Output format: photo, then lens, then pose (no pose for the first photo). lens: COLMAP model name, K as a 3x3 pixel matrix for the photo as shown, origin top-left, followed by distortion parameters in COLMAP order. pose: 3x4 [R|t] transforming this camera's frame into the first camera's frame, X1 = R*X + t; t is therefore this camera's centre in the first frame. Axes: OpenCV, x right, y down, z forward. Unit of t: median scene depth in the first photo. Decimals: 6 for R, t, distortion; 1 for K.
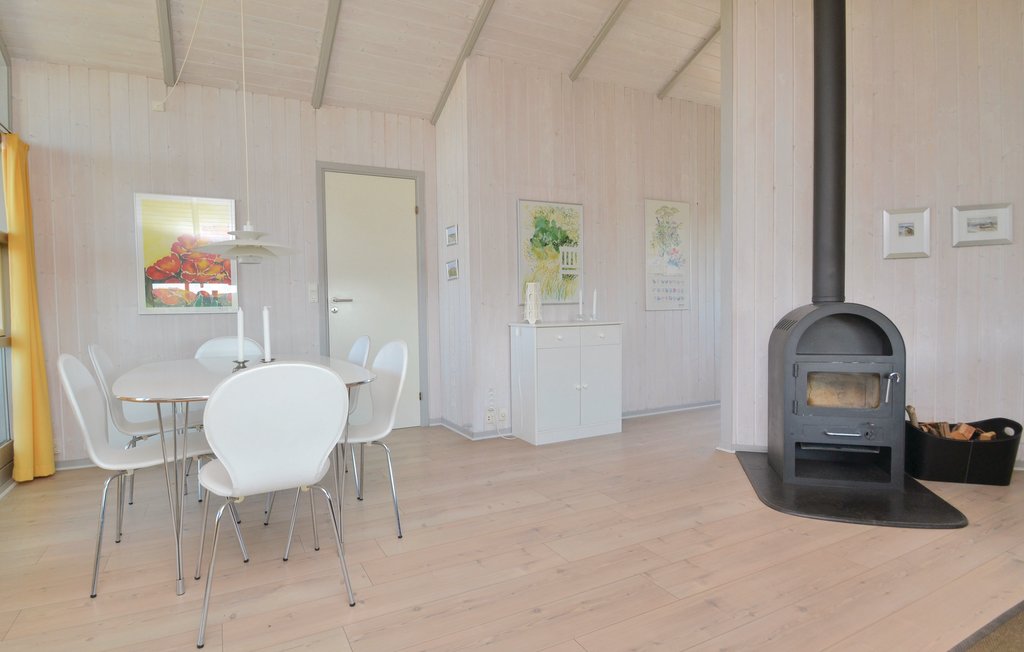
lens RADIAL K [[511.3, 0, 512.0], [0, 511.3, 326.0], [0, 0, 1]] dist [0.013454, -0.018884]
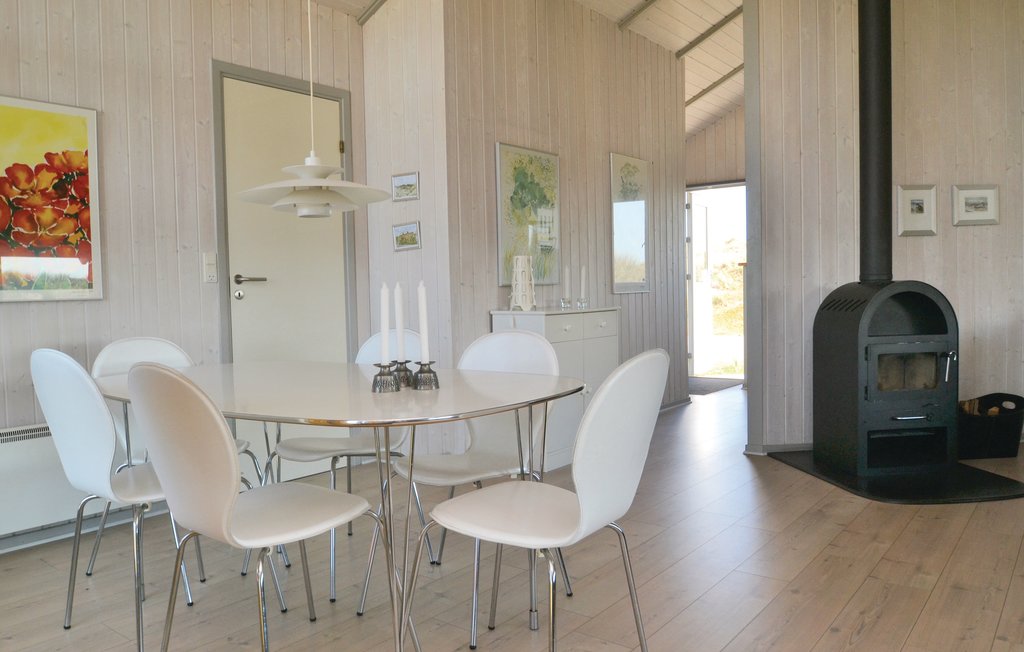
lens RADIAL K [[729.4, 0, 512.5], [0, 729.4, 315.5], [0, 0, 1]] dist [-0.024530, 0.000877]
pose [[0.917928, -0.018916, 0.396297, -0.439409], [0.023271, 0.999710, -0.006186, 0.008908], [-0.396065, 0.014900, 0.918102, 0.040016]]
